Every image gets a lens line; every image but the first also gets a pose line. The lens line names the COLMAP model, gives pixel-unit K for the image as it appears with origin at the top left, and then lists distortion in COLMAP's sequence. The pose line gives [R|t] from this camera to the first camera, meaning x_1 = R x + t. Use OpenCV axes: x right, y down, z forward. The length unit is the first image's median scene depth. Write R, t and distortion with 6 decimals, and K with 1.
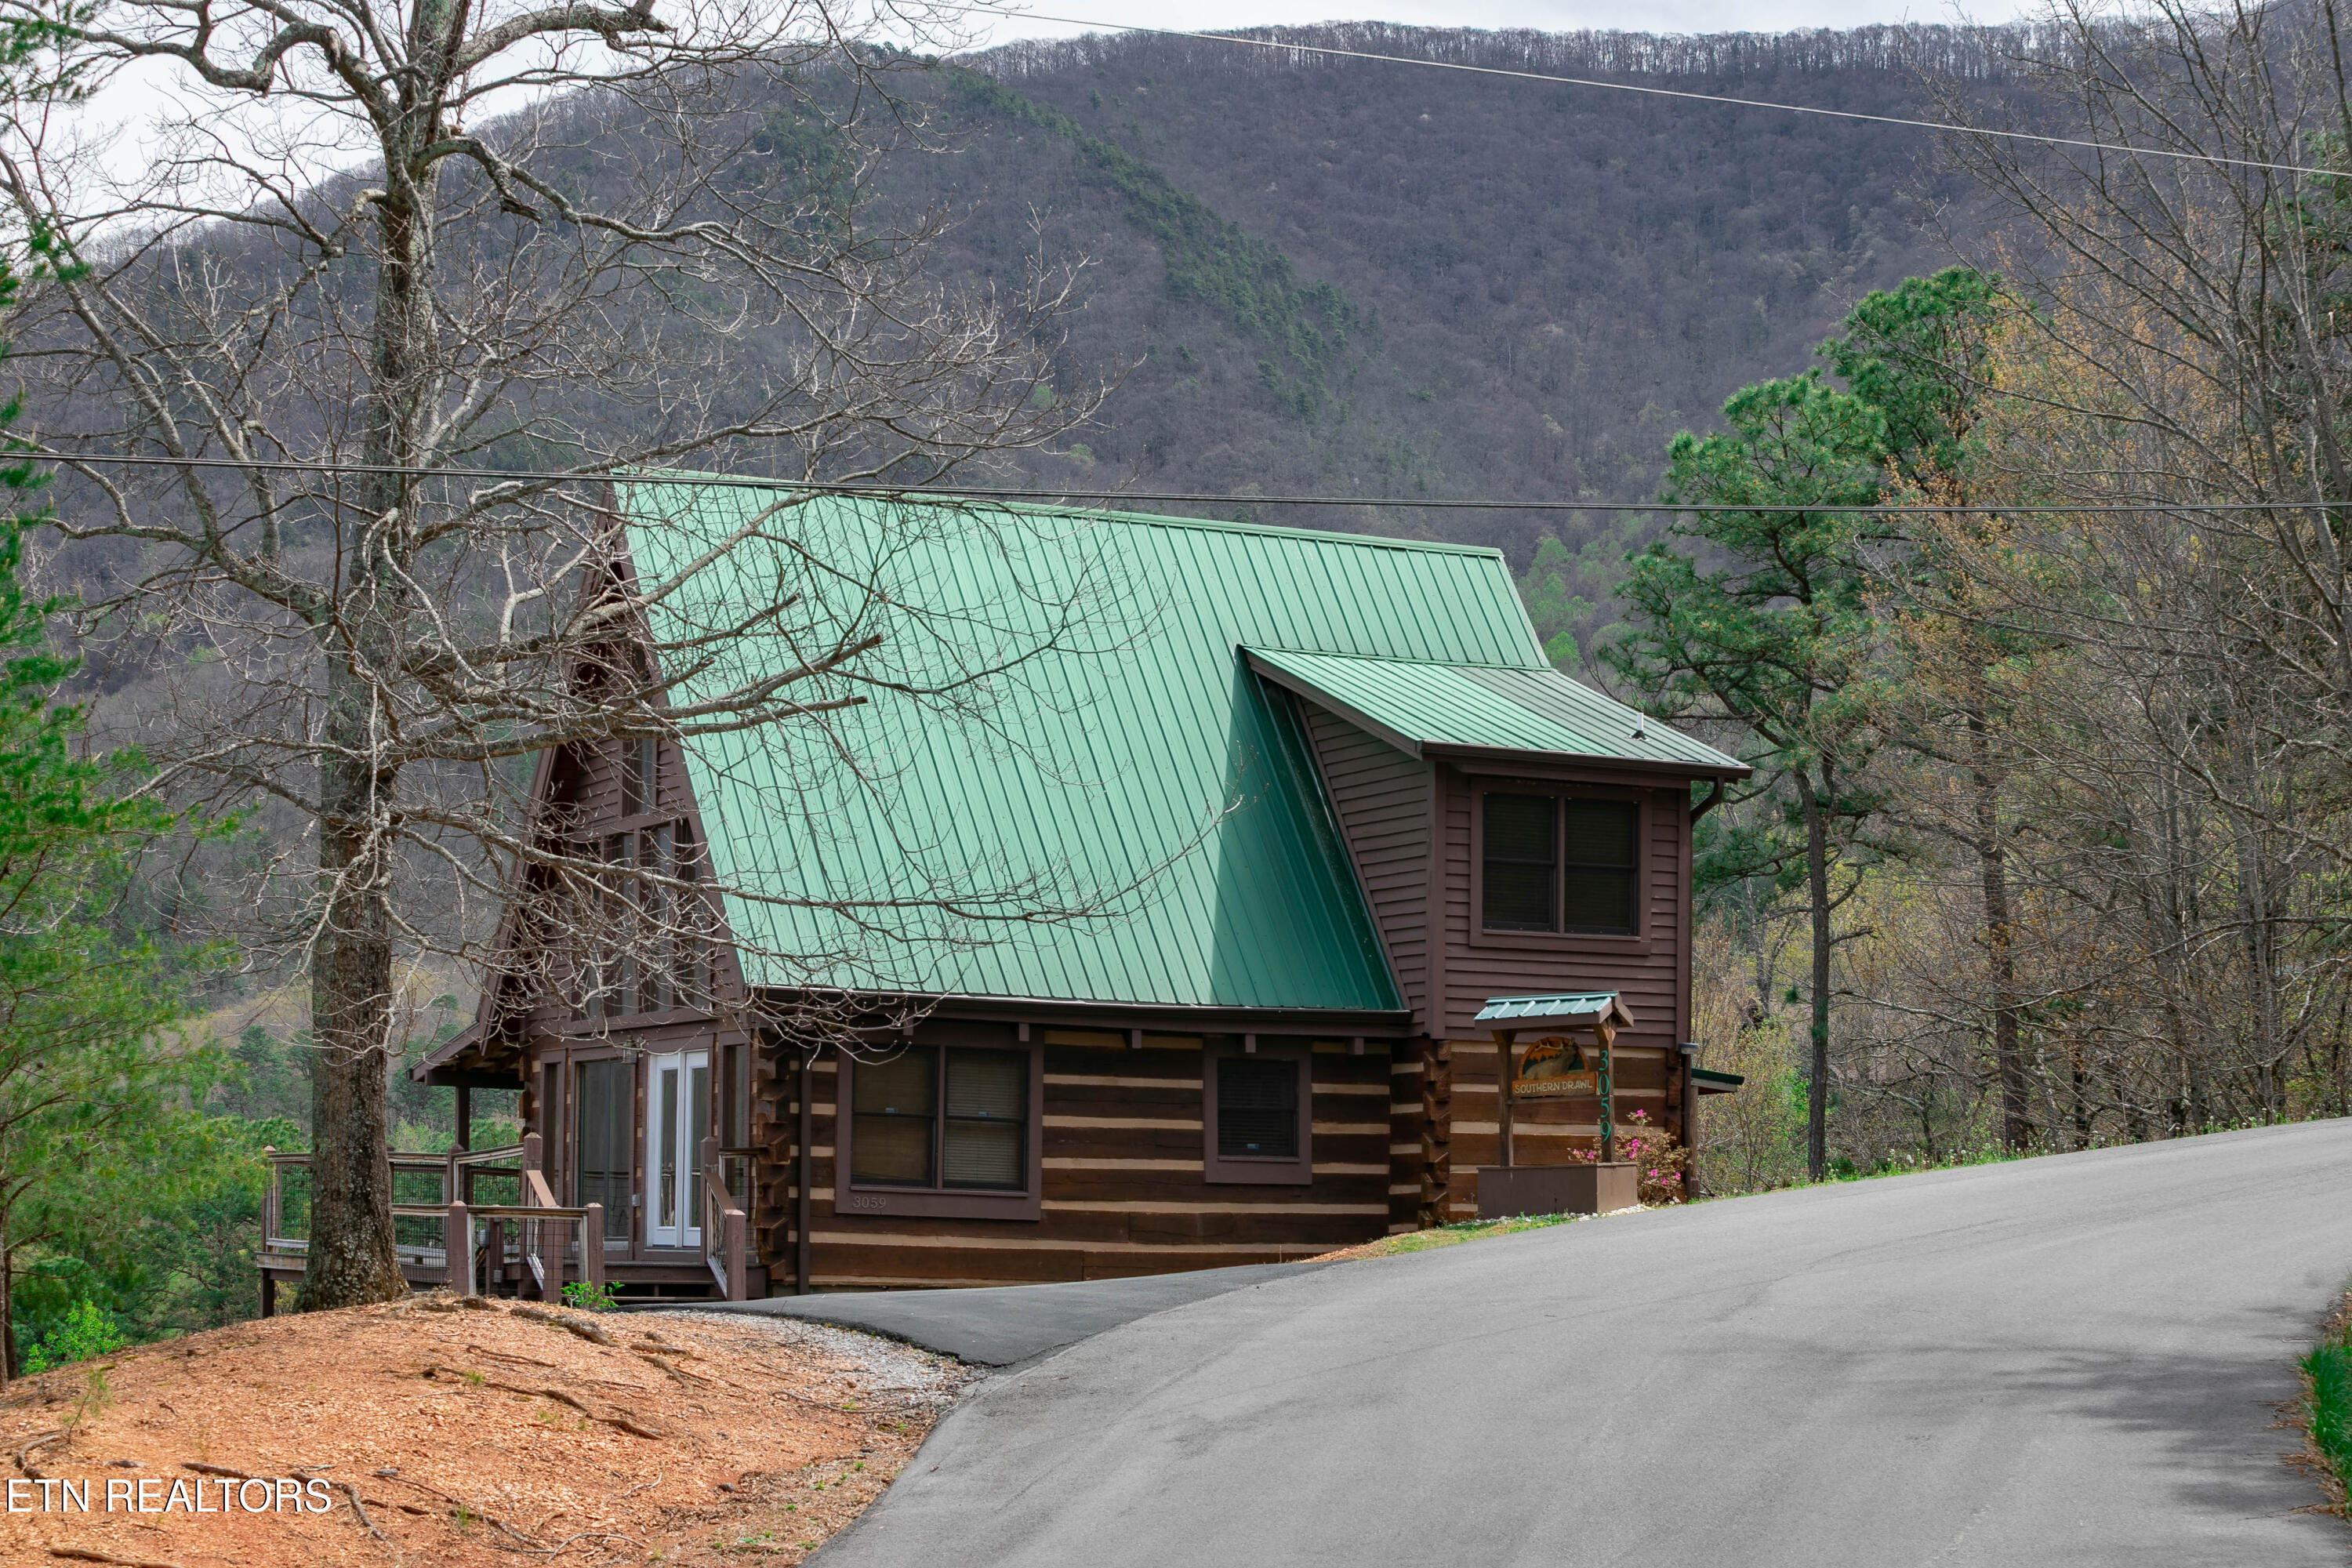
lens RADIAL K [[4731.7, 0, 1157.9], [0, 4731.7, 781.6], [0, 0, 1]] dist [-0.564870, 0.000000]
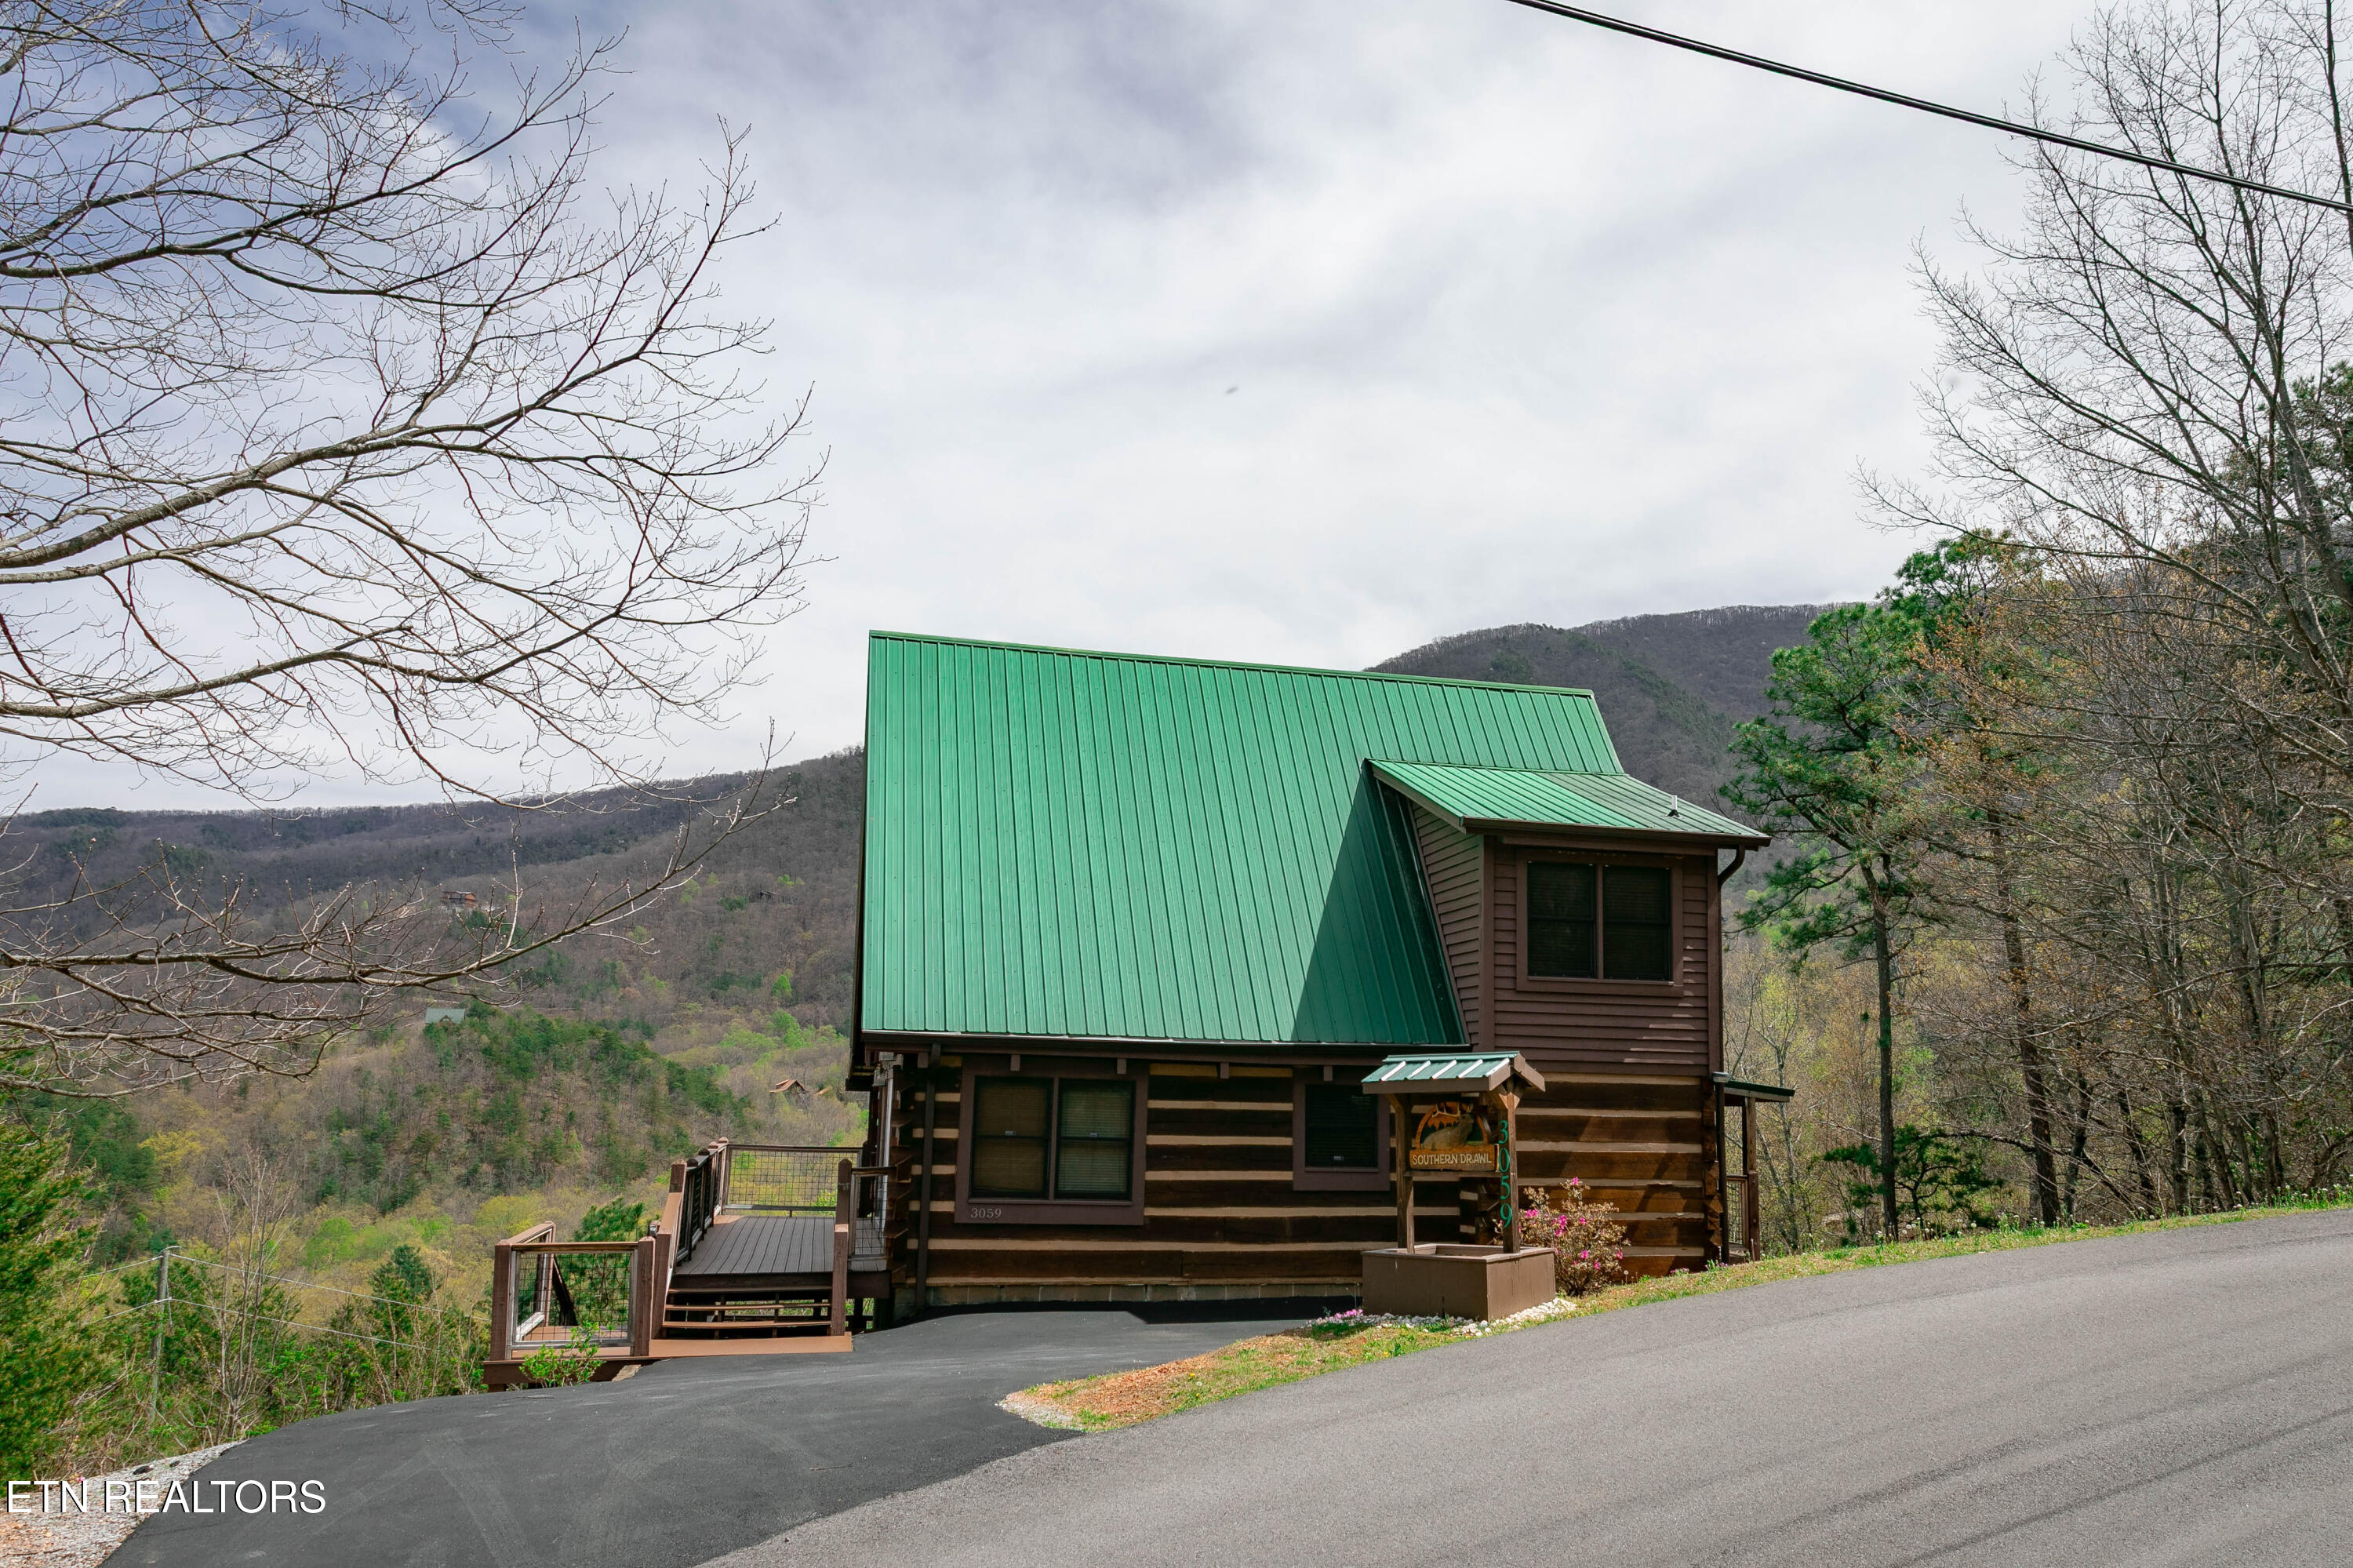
lens RADIAL K [[1756.1, 0, 1264.0], [0, 1756.1, 865.9], [0, 0, 1]] dist [0.041561, 0.005390]
pose [[0.974313, -0.023348, -0.223985, 0.103017], [0.016736, 0.999368, -0.031373, 0.016274], [0.224576, 0.026819, 0.974087, 0.550596]]
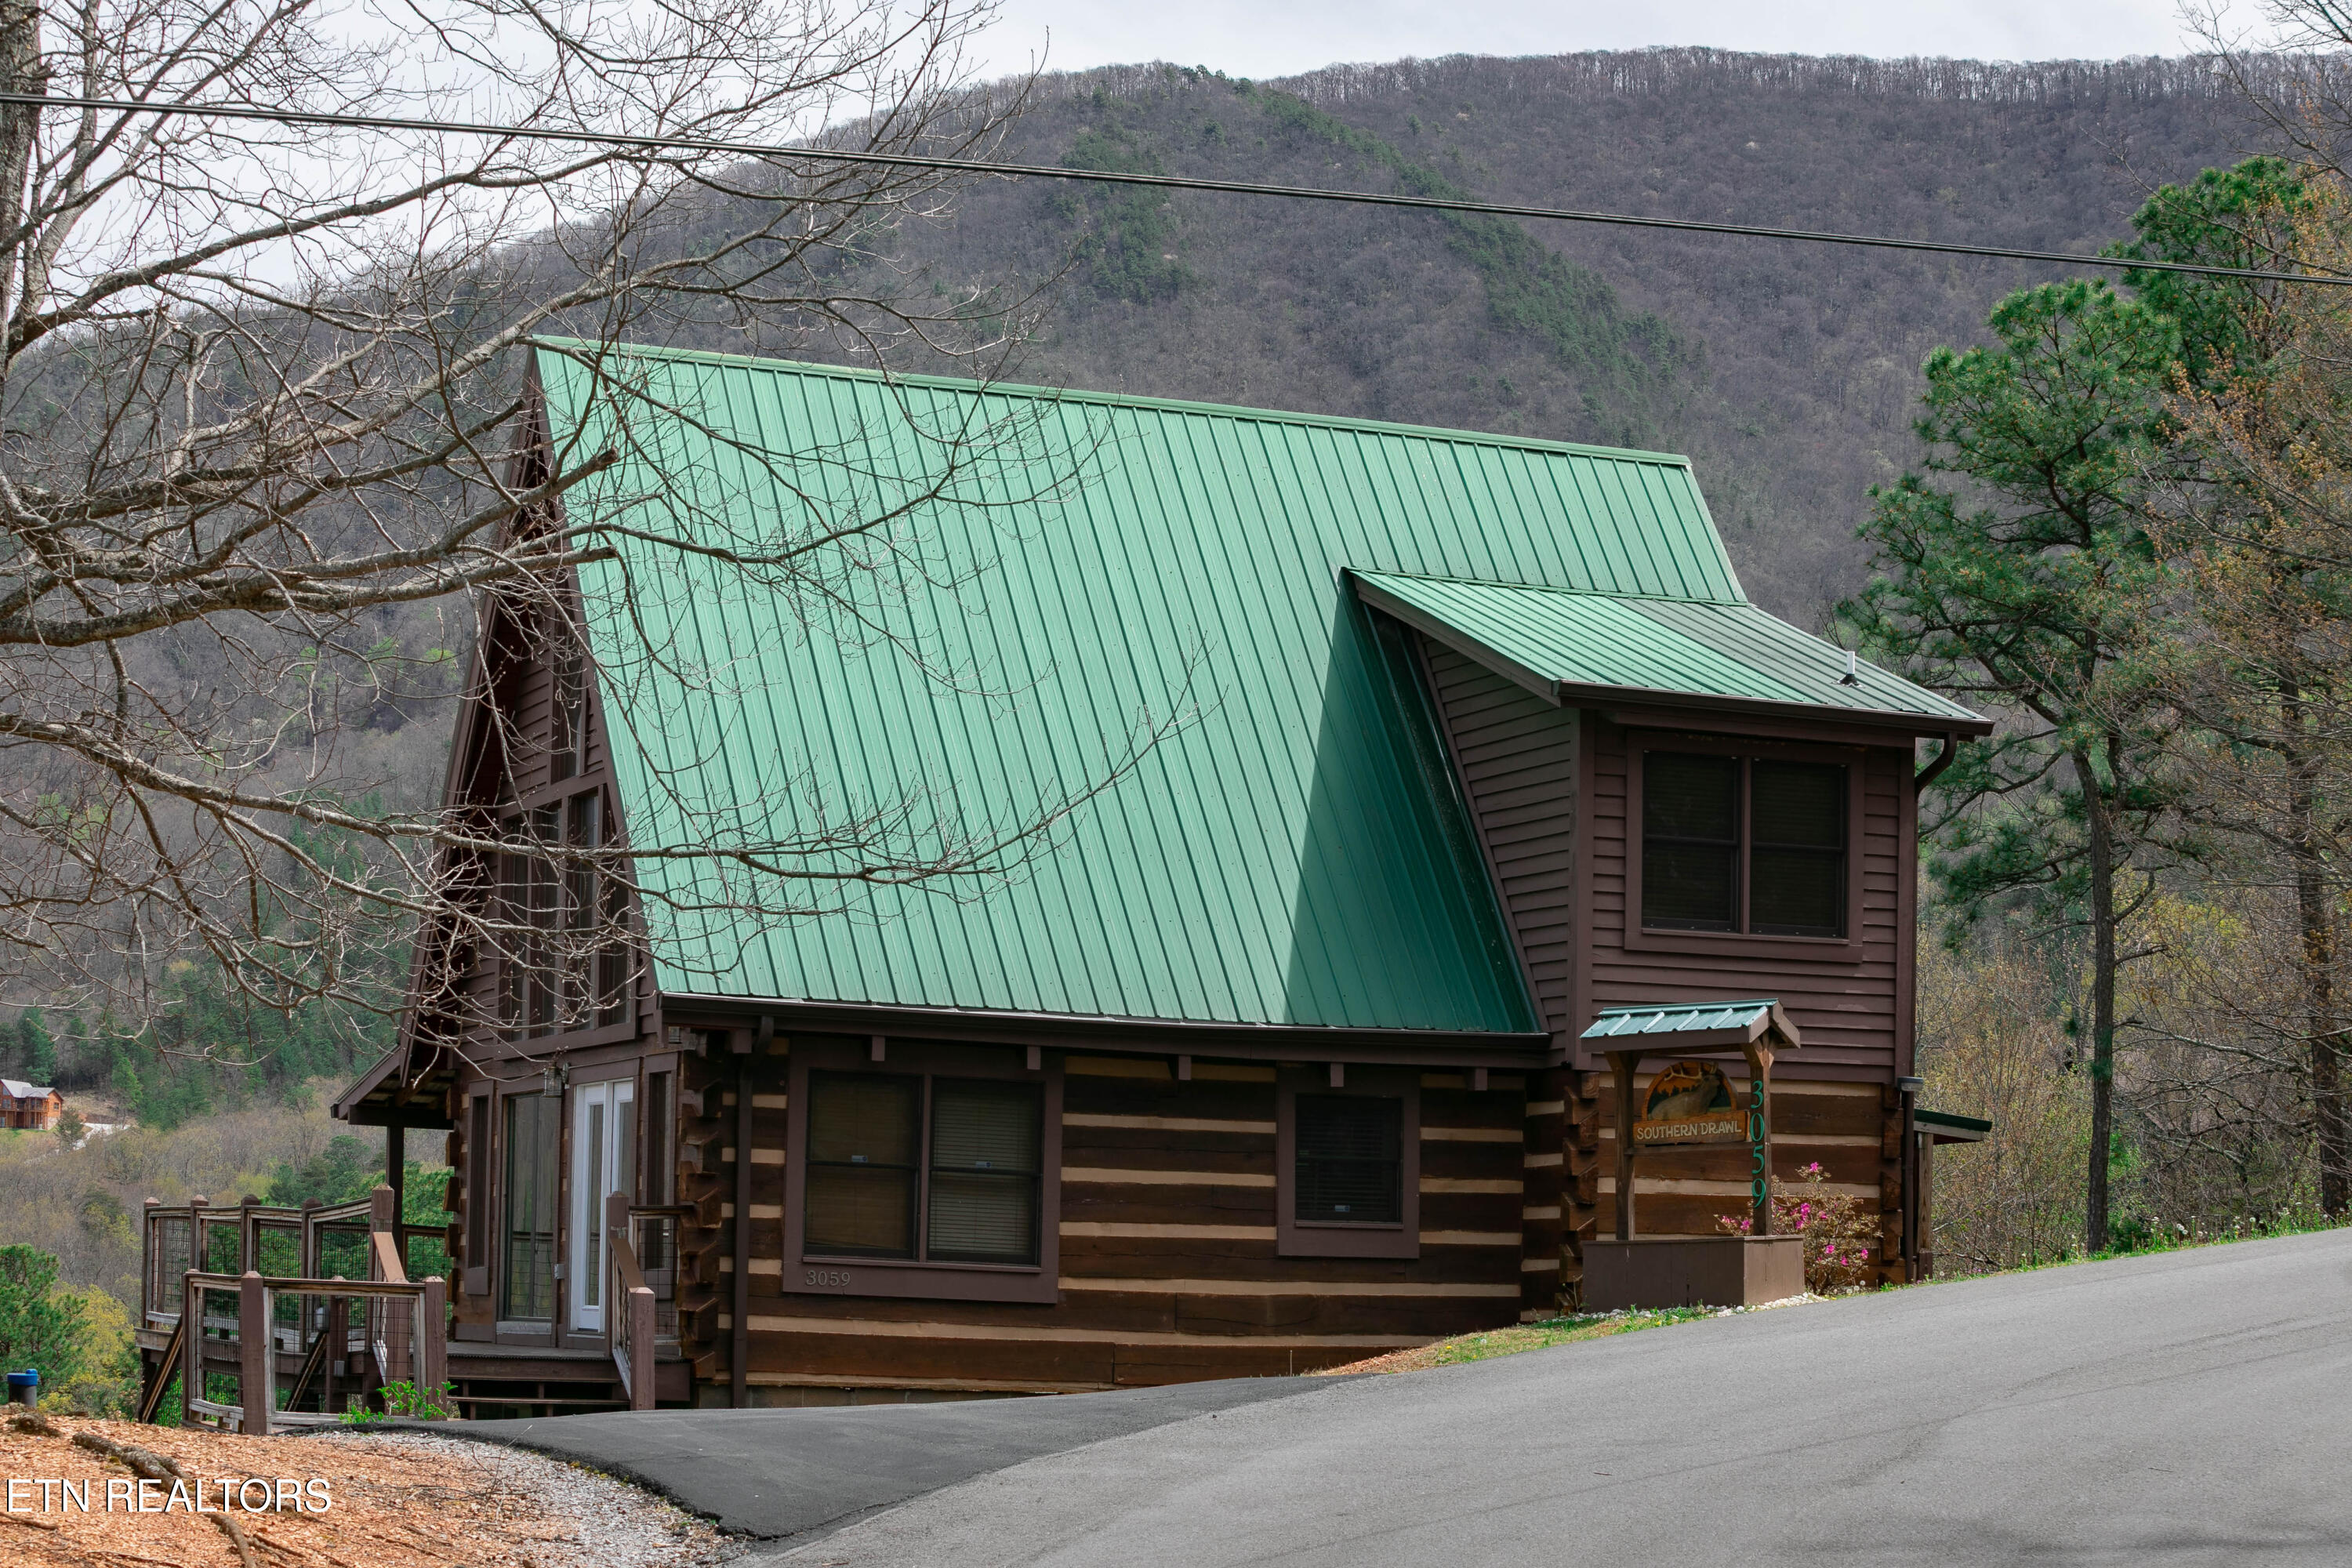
lens RADIAL K [[4731.7, 0, 1199.1], [0, 4731.7, 794.2], [0, 0, 1]] dist [-0.564870, 0.000000]
pose [[0.997888, 0.000882, -0.064951, 0.046268], [-0.001429, 0.999964, -0.008376, 0.015940], [0.064941, 0.008451, 0.997853, 0.227275]]
